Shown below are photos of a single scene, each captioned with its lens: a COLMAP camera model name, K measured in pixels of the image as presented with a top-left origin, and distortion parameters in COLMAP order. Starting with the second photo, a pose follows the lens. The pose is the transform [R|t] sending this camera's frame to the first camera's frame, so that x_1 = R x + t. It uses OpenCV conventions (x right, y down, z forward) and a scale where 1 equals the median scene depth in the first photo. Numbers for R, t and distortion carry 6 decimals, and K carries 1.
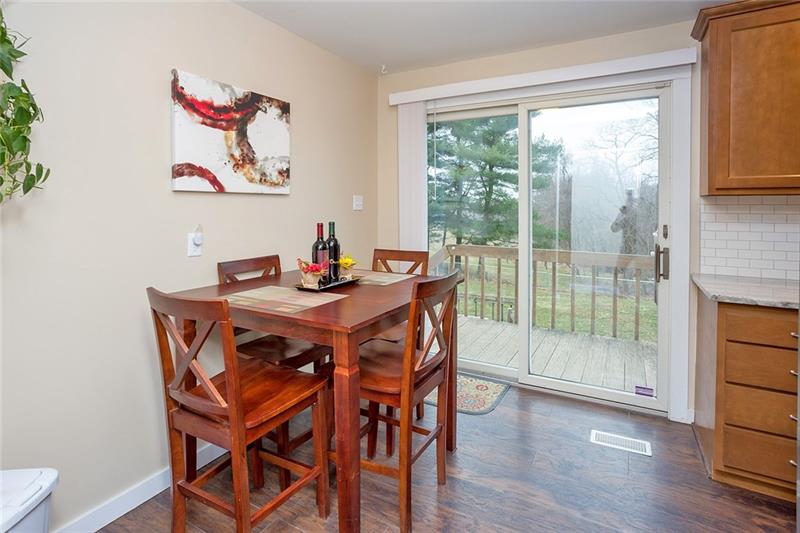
lens RADIAL K [[406.2, 0, 401.7], [0, 406.2, 210.3], [0, 0, 1]] dist [-0.002063, 0.002531]
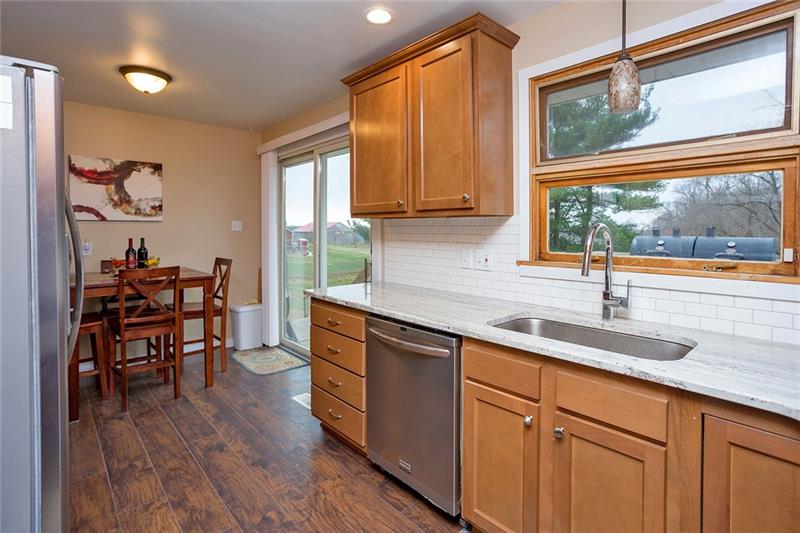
lens RADIAL K [[406.2, 0, 395.5], [0, 406.2, 235.6], [0, 0, 1]] dist [-0.002063, 0.002531]
pose [[0.931574, 0.002990, -0.363540, 1.325649], [-0.001402, 0.999988, 0.004632, 0.010072], [0.363550, -0.003805, 0.931567, -0.169527]]
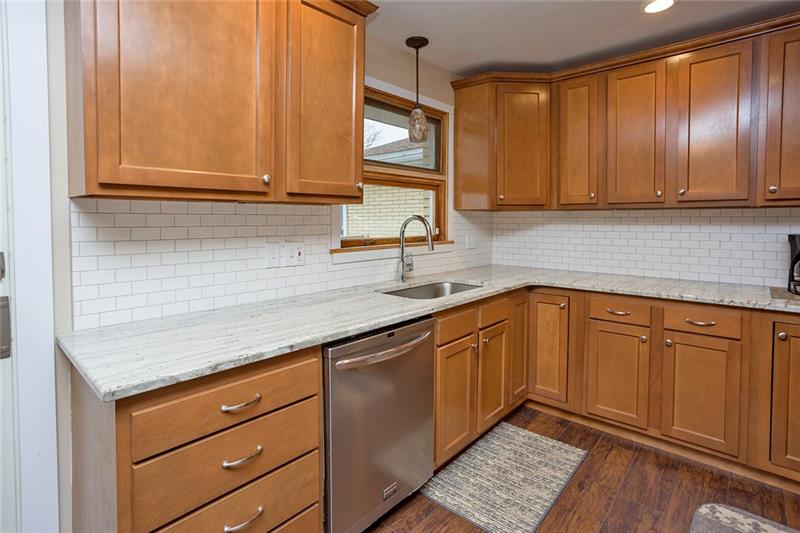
lens RADIAL K [[406.2, 0, 396.7], [0, 406.2, 230.0], [0, 0, 1]] dist [-0.002063, 0.002531]
pose [[0.246572, -0.030592, 0.968642, 0.314641], [0.017508, 0.999479, 0.027109, 0.001784], [-0.968966, 0.010275, 0.246979, 0.441778]]
